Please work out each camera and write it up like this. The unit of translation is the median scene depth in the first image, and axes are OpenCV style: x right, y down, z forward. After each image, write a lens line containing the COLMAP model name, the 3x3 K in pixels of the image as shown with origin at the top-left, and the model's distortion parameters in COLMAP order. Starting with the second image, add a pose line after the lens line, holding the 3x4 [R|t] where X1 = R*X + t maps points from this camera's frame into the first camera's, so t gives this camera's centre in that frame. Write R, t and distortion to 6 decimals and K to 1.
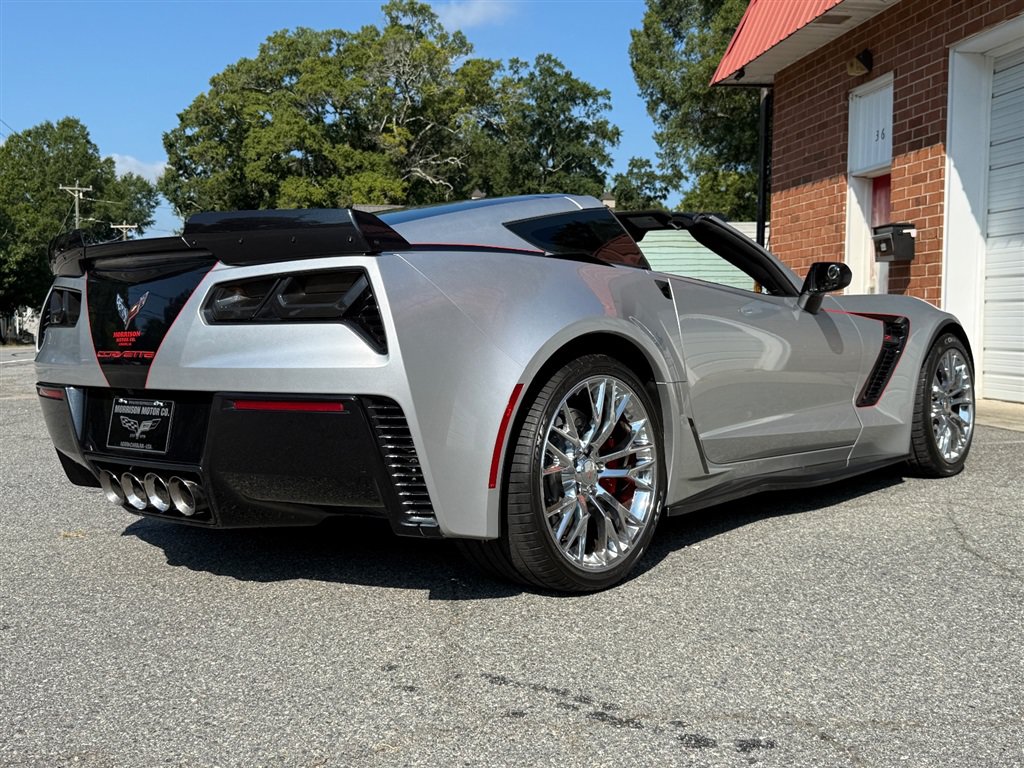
lens RADIAL K [[1103.0, 0, 502.7], [0, 1103.0, 386.2], [0, 0, 1]] dist [0.200428, -0.487891]
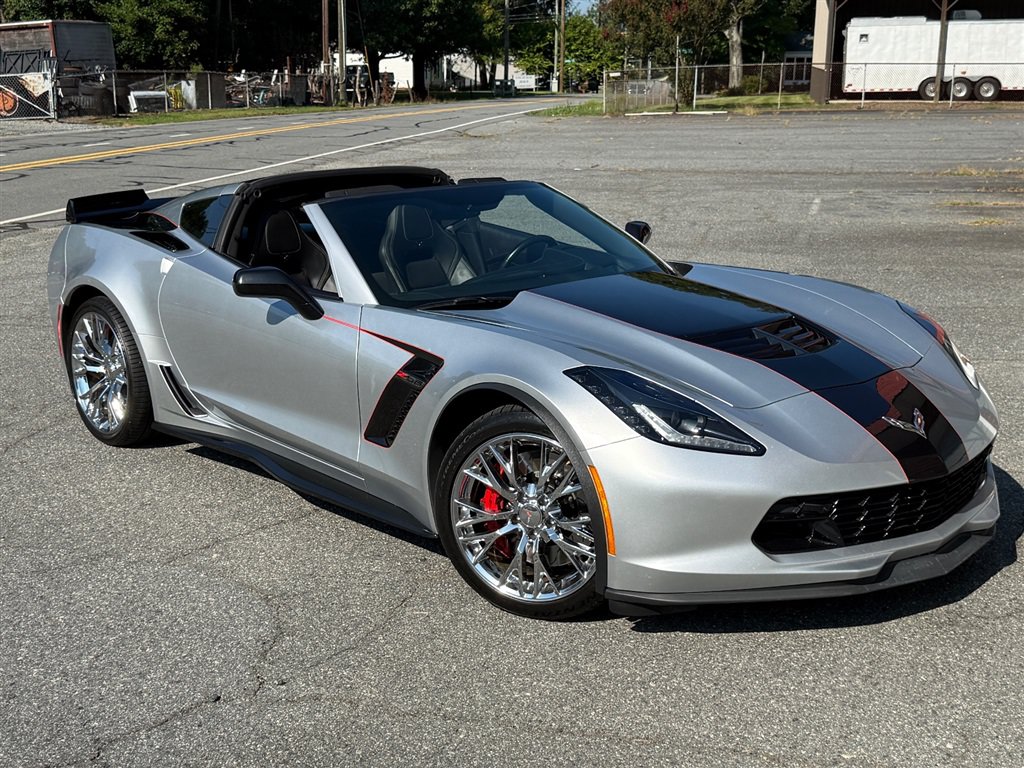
lens RADIAL K [[1390.4, 0, 507.6], [0, 1390.4, 383.4], [0, 0, 1]] dist [0.218070, -0.561182]
pose [[0.931460, 0.090721, -0.352353, 0.229552], [-0.029353, 0.983996, 0.175754, -0.063895], [0.362659, -0.153365, 0.919216, -0.316313]]
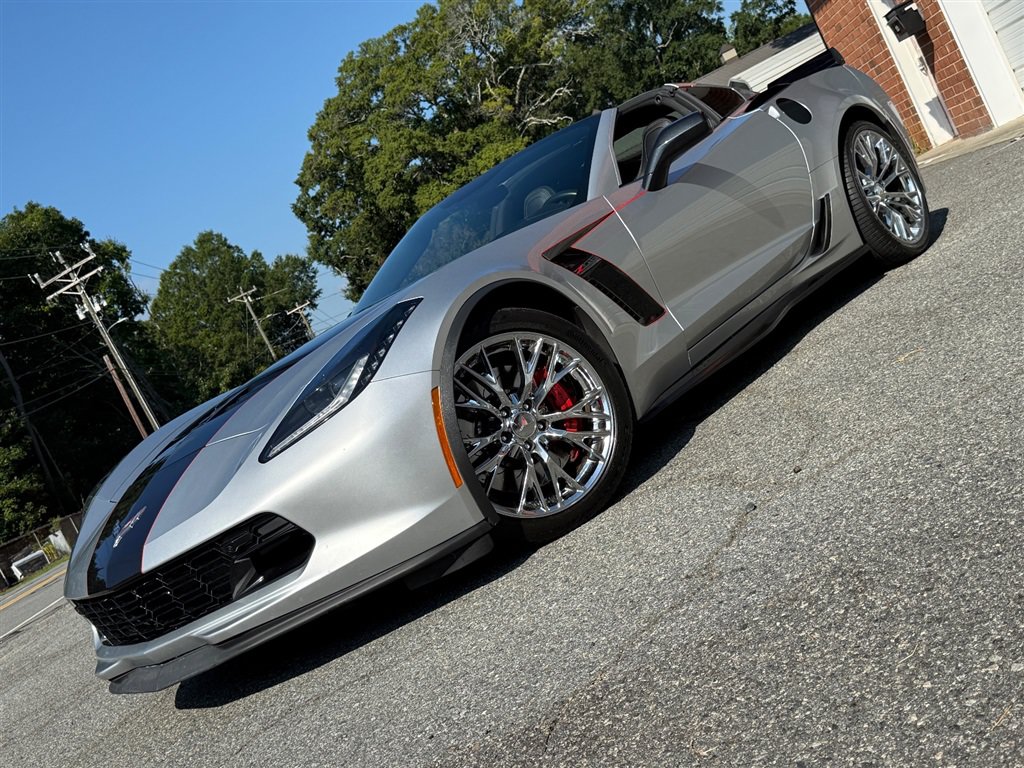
lens RADIAL K [[1208.3, 0, 515.7], [0, 1208.3, 392.1], [0, 0, 1]] dist [0.217481, -0.524629]
pose [[0.883947, -0.426581, -0.191485, 0.070134], [0.435501, 0.900174, 0.005026, 0.028309], [0.170226, -0.087835, 0.981483, -0.281988]]
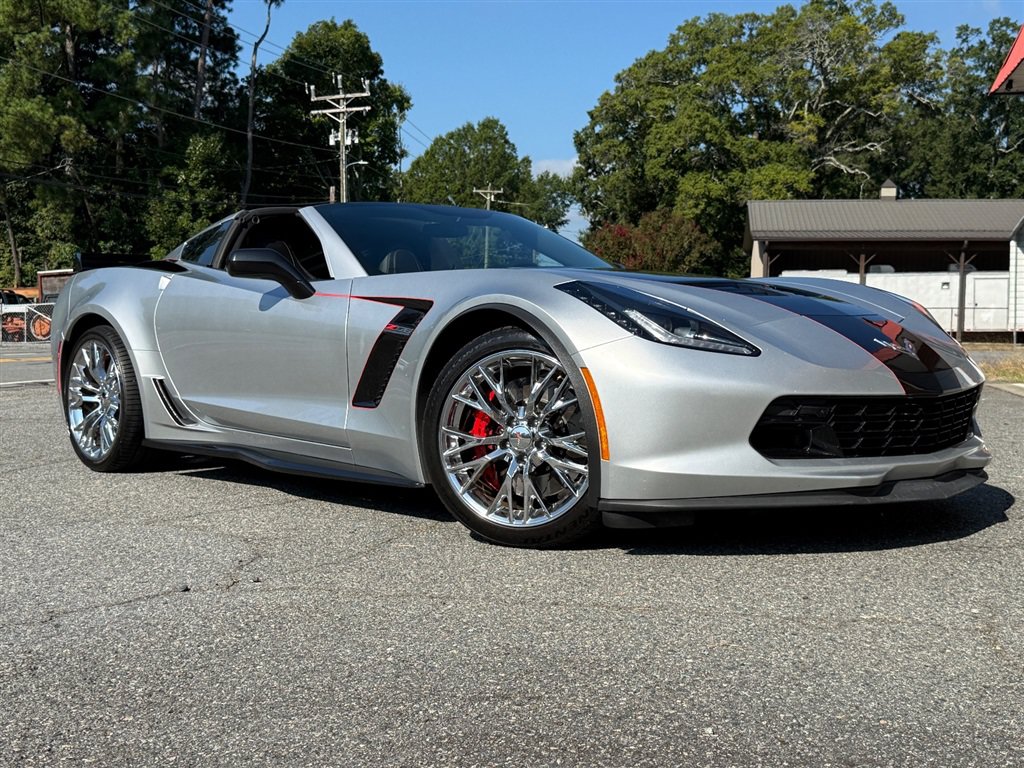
lens RADIAL K [[1233.0, 0, 514.3], [0, 1233.0, 391.6], [0, 0, 1]] dist [0.209080, -0.527874]
pose [[0.939203, 0.033312, -0.341743, 0.215619], [-0.035165, 0.999381, 0.000774, 0.022882], [0.341558, 0.011291, 0.939793, -0.281262]]
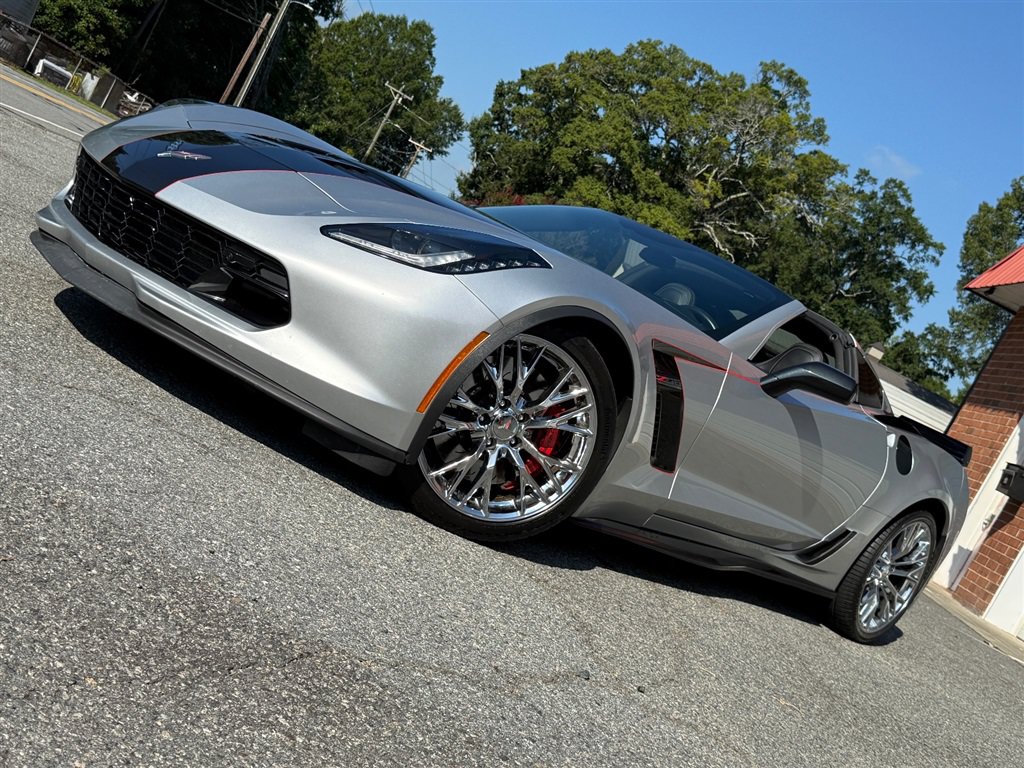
lens RADIAL K [[1209.2, 0, 501.6], [0, 1209.2, 384.3], [0, 0, 1]] dist [0.216592, -0.524061]
pose [[0.862817, 0.476516, -0.168758, 0.055095], [-0.482844, 0.875697, 0.004015, 0.028221], [0.149694, 0.078019, 0.985649, -0.277864]]
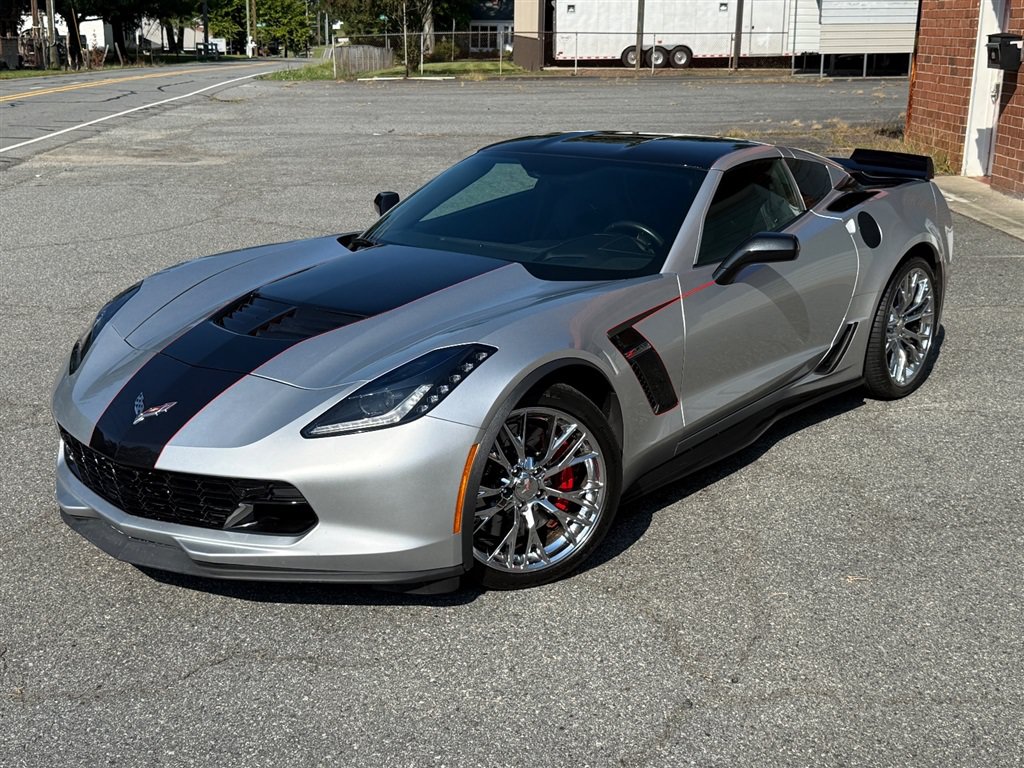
lens RADIAL K [[1315.0, 0, 510.5], [0, 1315.0, 384.2], [0, 0, 1]] dist [0.228990, -0.573062]
pose [[0.990831, 0.047529, -0.126469, 0.050882], [-0.020720, 0.978461, 0.205390, -0.061805], [0.133507, -0.200886, 0.970474, -0.329367]]
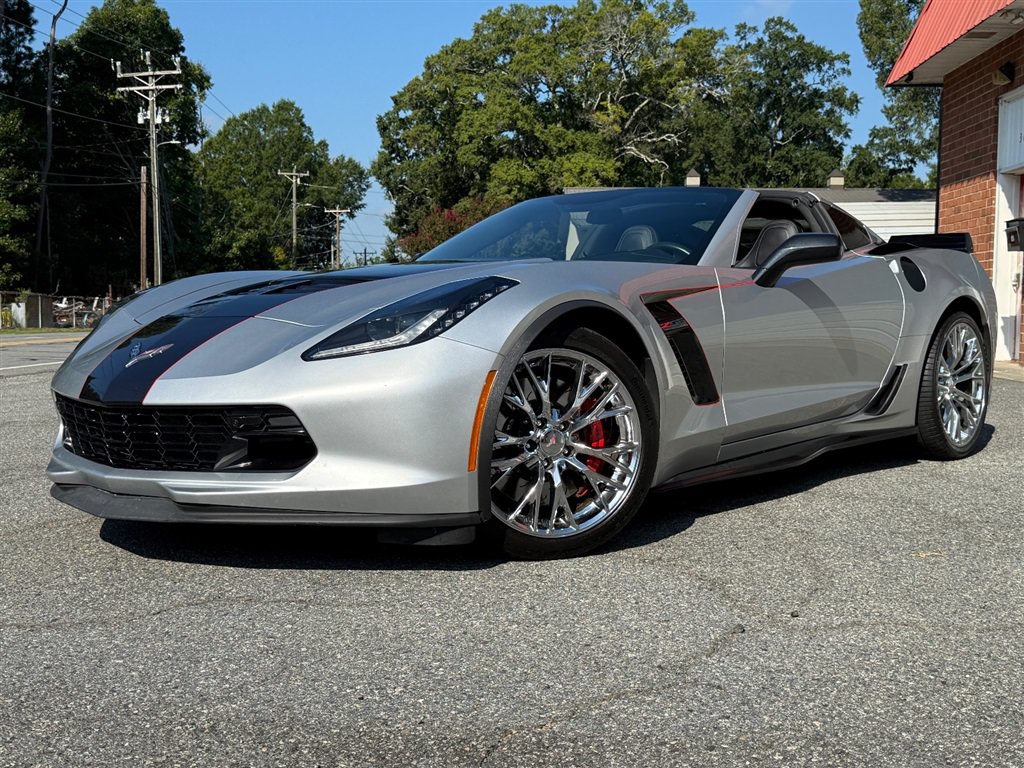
lens RADIAL K [[1207.7, 0, 511.5], [0, 1207.7, 381.8], [0, 0, 1]] dist [0.216872, -0.522177]
pose [[0.984296, 0.017009, -0.175703, 0.053339], [-0.016654, 0.999855, 0.003497, 0.022331], [0.175737, -0.000516, 0.984437, -0.281906]]
